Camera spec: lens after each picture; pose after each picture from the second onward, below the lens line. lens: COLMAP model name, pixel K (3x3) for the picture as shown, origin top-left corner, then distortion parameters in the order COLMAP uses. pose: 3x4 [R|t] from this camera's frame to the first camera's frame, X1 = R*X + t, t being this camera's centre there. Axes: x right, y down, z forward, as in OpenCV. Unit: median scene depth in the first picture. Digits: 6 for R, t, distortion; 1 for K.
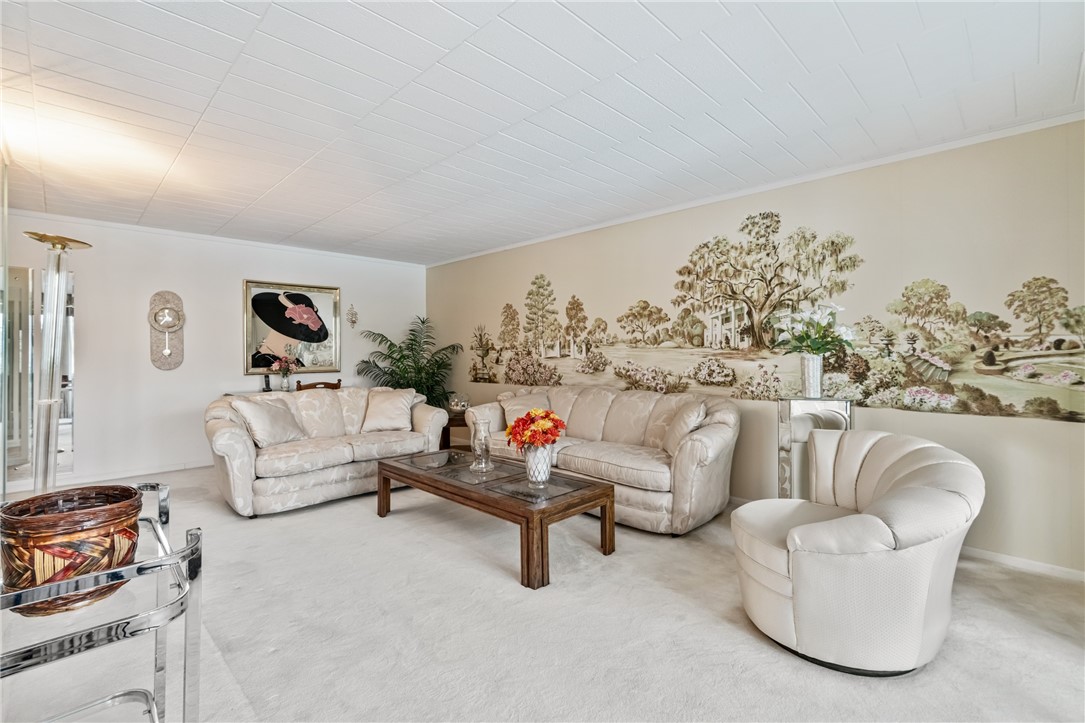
lens RADIAL K [[484.2, 0, 539.0], [0, 484.2, 348.6], [0, 0, 1]] dist [0.001344, 0.000151]
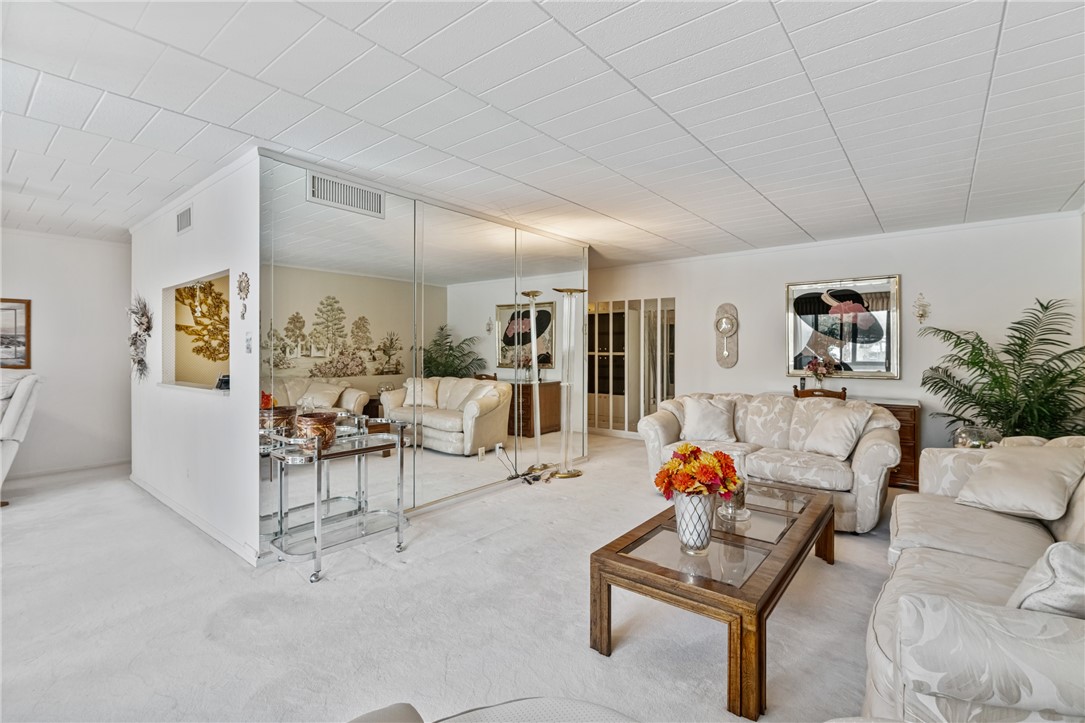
lens RADIAL K [[489.6, 0, 539.7], [0, 489.6, 337.1], [0, 0, 1]] dist [-0.001251, -0.000099]
pose [[0.113290, -0.020019, -0.993360, 0.405662], [0.007902, 0.999784, -0.019247, -0.013887], [0.993531, -0.005669, 0.113423, 0.394608]]
